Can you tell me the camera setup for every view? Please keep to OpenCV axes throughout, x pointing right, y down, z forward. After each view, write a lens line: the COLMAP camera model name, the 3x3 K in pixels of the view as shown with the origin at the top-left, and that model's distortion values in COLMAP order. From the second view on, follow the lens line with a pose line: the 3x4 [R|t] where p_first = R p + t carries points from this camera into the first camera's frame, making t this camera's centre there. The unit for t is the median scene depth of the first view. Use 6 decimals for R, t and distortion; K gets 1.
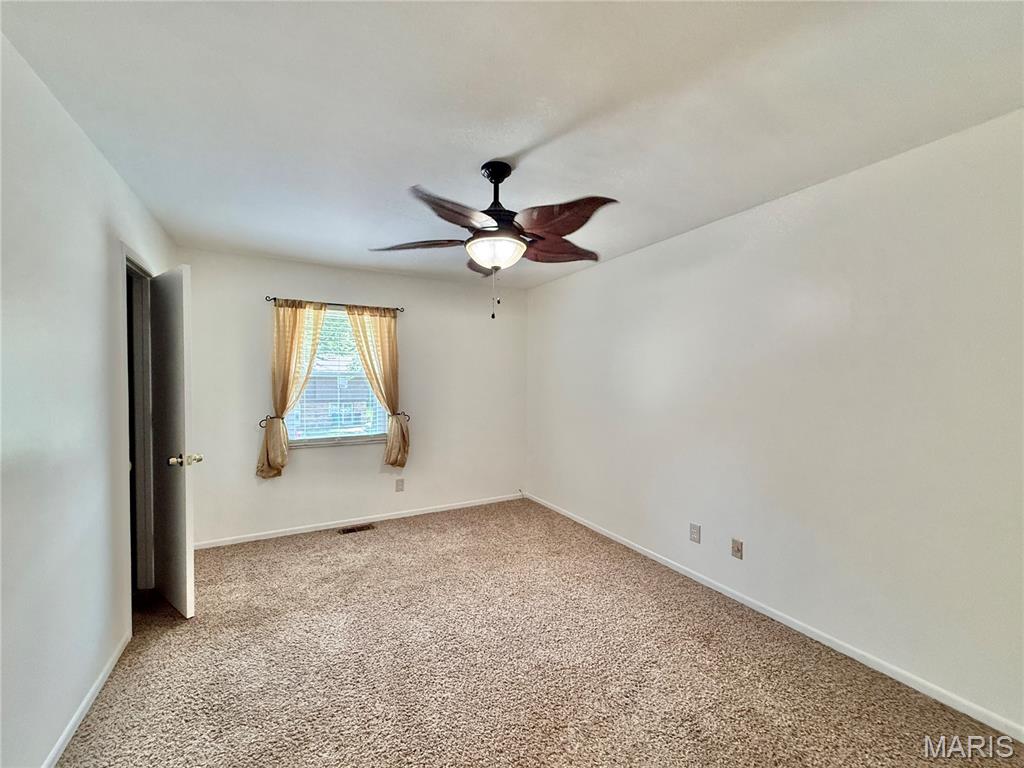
lens RADIAL K [[407.5, 0, 509.7], [0, 407.5, 386.7], [0, 0, 1]] dist [0.000389, 0.000026]
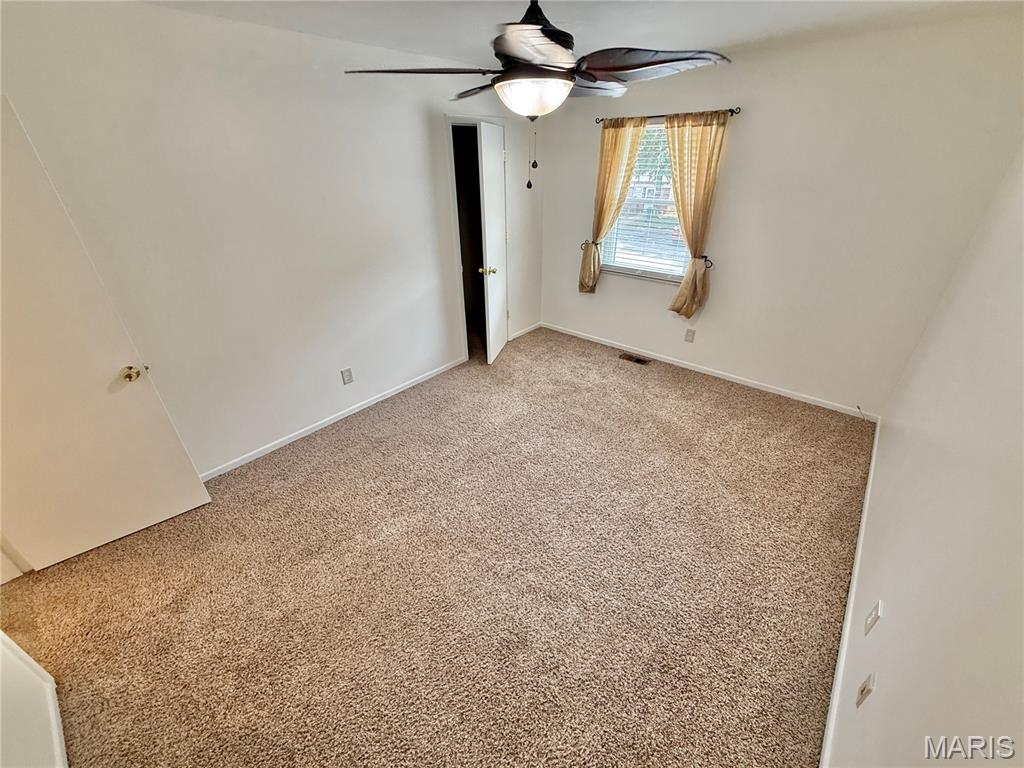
lens RADIAL K [[407.5, 0, 509.7], [0, 407.5, 386.7], [0, 0, 1]] dist [0.000389, 0.000026]
pose [[0.348618, 0.454312, -0.819796, 0.447747], [-0.003408, 0.875277, 0.483609, -0.116927], [0.937259, -0.165802, 0.306686, 0.343172]]
